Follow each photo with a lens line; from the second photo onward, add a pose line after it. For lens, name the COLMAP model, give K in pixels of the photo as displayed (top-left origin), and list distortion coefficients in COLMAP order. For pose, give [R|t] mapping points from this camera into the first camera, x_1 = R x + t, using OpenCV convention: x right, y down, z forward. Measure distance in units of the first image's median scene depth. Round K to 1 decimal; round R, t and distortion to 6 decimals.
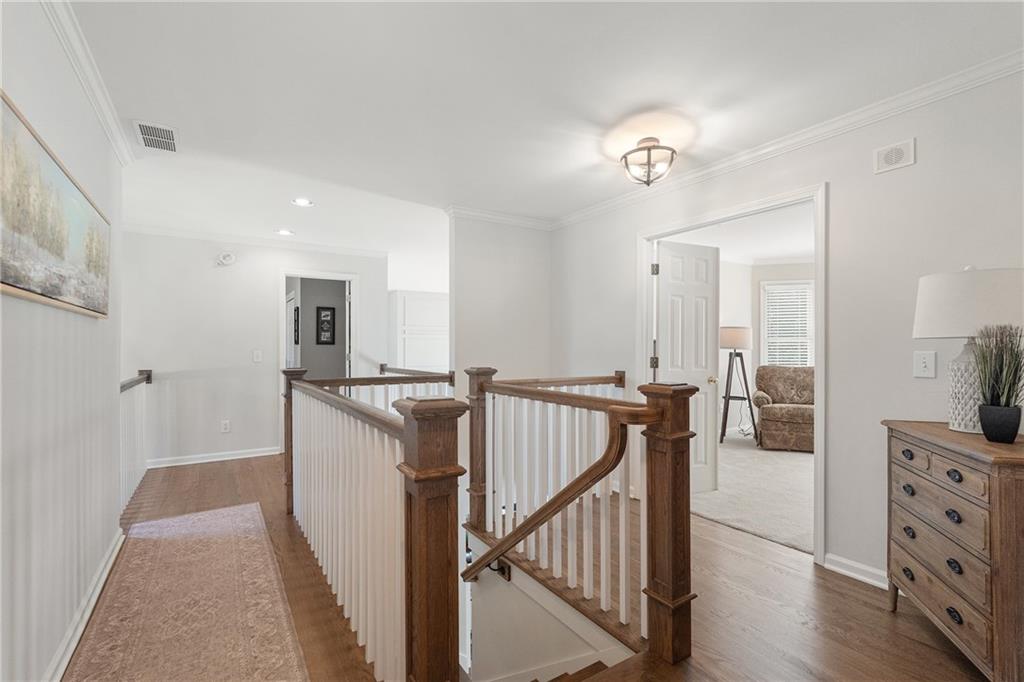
lens RADIAL K [[463.7, 0, 512.3], [0, 463.7, 350.7], [0, 0, 1]] dist [0.000535, 0.000146]
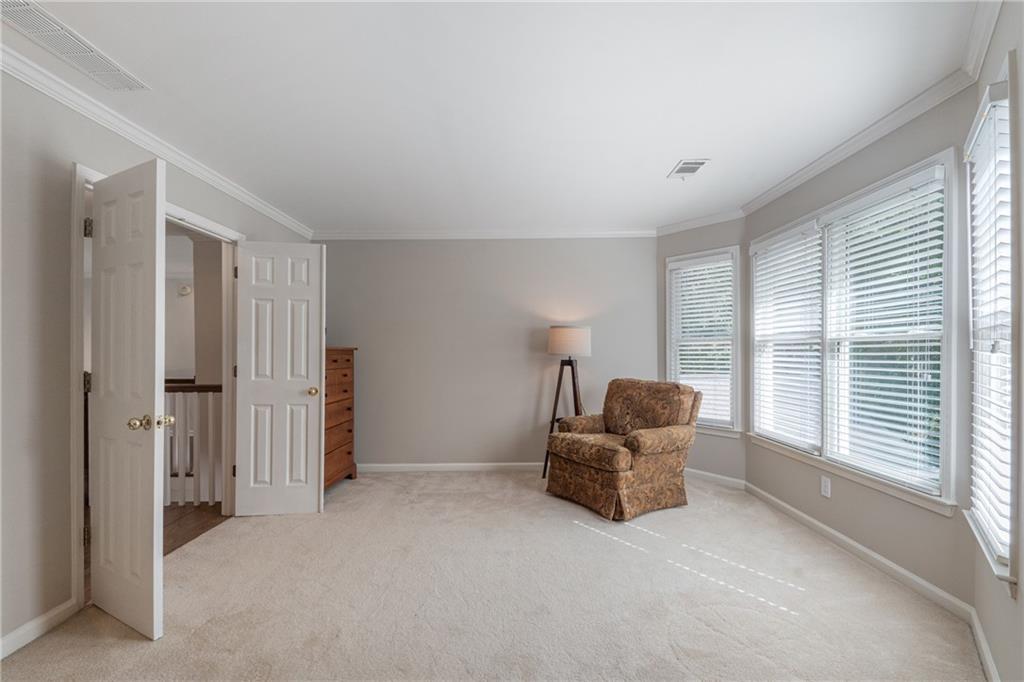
lens RADIAL K [[463.7, 0, 512.3], [0, 463.7, 350.7], [0, 0, 1]] dist [0.000535, 0.000146]
pose [[0.836282, -0.004614, -0.548280, 0.821259], [-0.000343, 0.999960, -0.008939, -0.003998], [0.548299, 0.007664, 0.836247, 0.331301]]
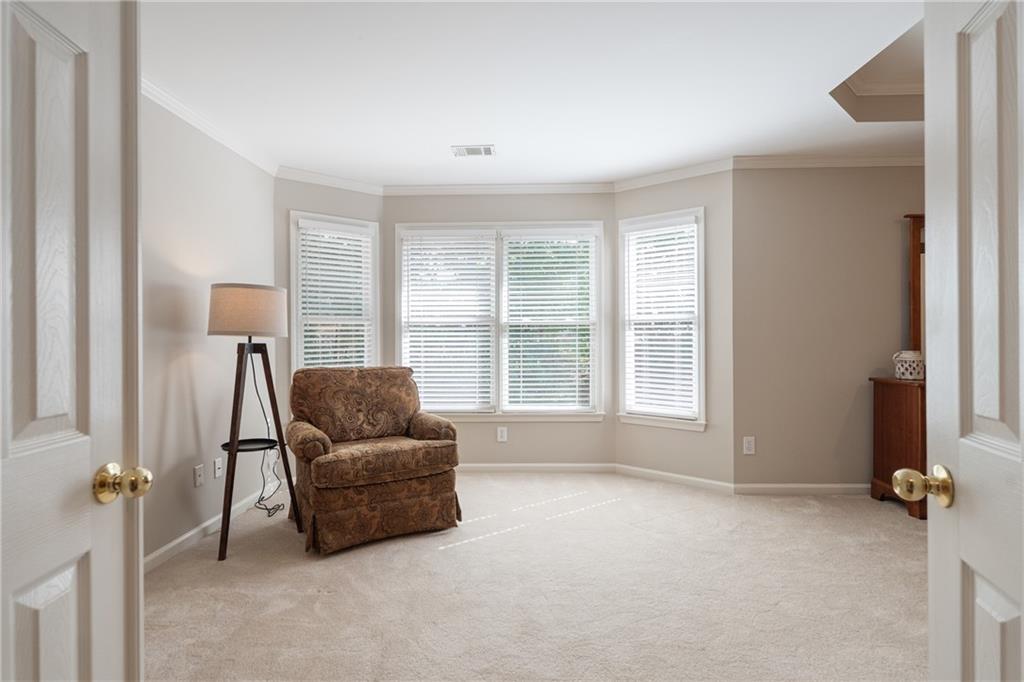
lens RADIAL K [[503.5, 0, 513.1], [0, 503.5, 343.8], [0, 0, 1]] dist [-0.003461, -0.000304]
pose [[0.568743, -0.015623, 0.822367, 0.227499], [0.012654, 0.999867, 0.010244, 0.002236], [-0.822418, 0.004580, 0.568866, 0.519439]]
